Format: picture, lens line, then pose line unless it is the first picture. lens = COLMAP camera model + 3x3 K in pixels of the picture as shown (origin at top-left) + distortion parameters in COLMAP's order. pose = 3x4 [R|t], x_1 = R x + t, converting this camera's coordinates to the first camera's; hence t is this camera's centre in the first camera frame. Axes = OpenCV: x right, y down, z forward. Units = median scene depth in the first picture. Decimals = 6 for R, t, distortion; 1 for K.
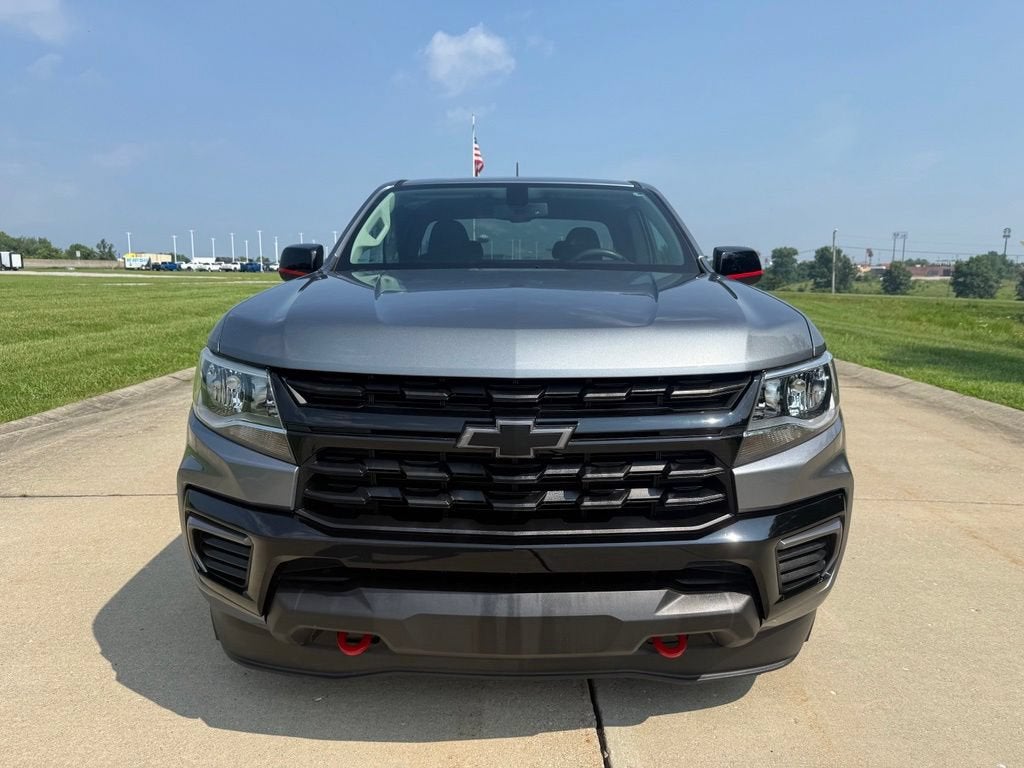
lens RADIAL K [[728.5, 0, 507.3], [0, 728.5, 384.7], [0, 0, 1]] dist [0.001973, -0.006536]
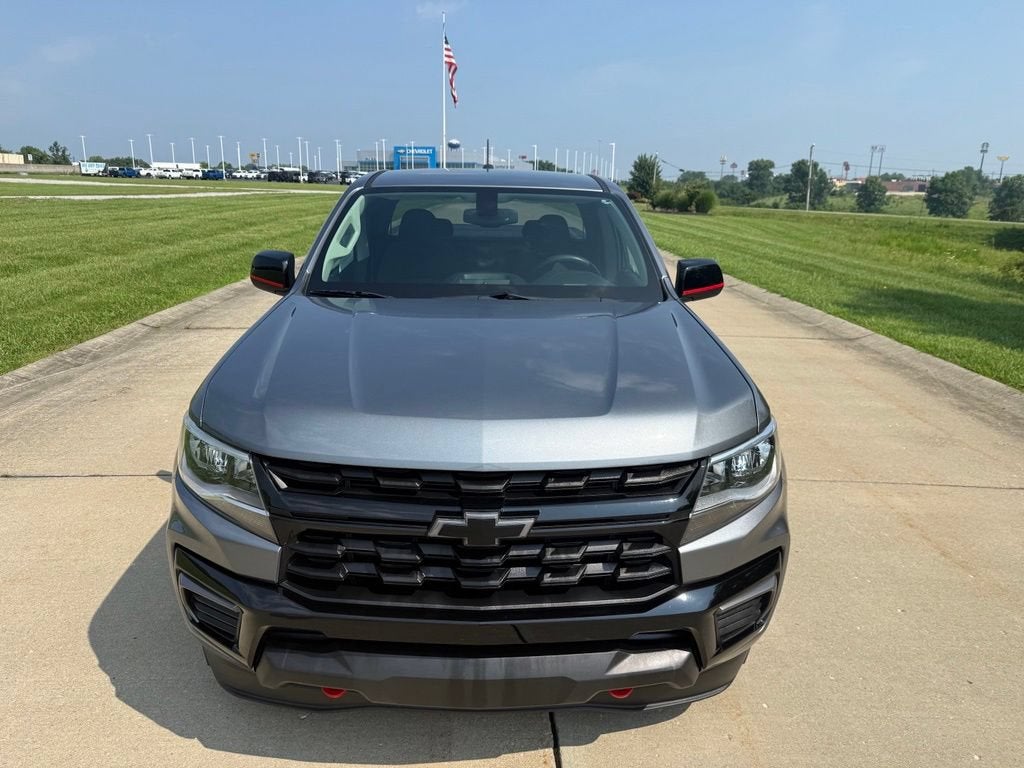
lens RADIAL K [[728.1, 0, 497.9], [0, 728.1, 383.8], [0, 0, 1]] dist [0.000290, -0.003139]
pose [[0.999623, 0.003775, 0.027178, 0.002920], [-0.006984, 0.992871, 0.118986, -0.158616], [-0.026535, -0.119131, 0.992524, -0.033987]]
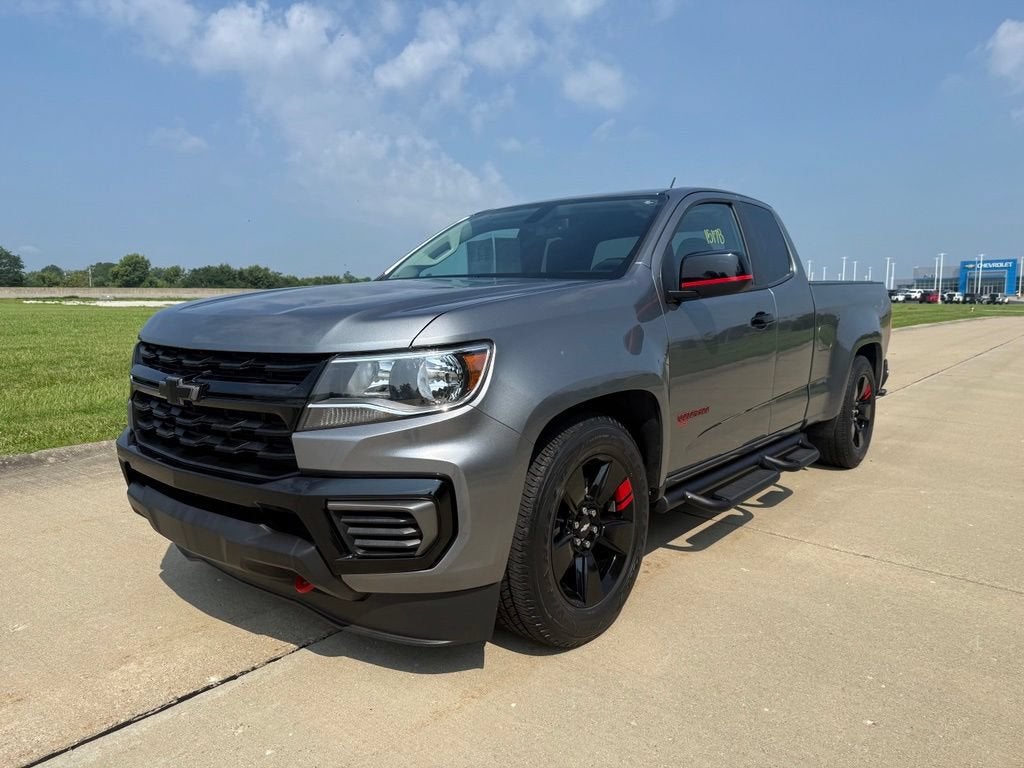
lens RADIAL K [[728.5, 0, 507.3], [0, 728.5, 384.7], [0, 0, 1]] dist [0.001973, -0.006536]
pose [[0.772015, 0.067395, -0.632021, 0.817249], [-0.093717, 0.995564, -0.008314, 0.007621], [0.628657, 0.065650, 0.774907, 0.174689]]
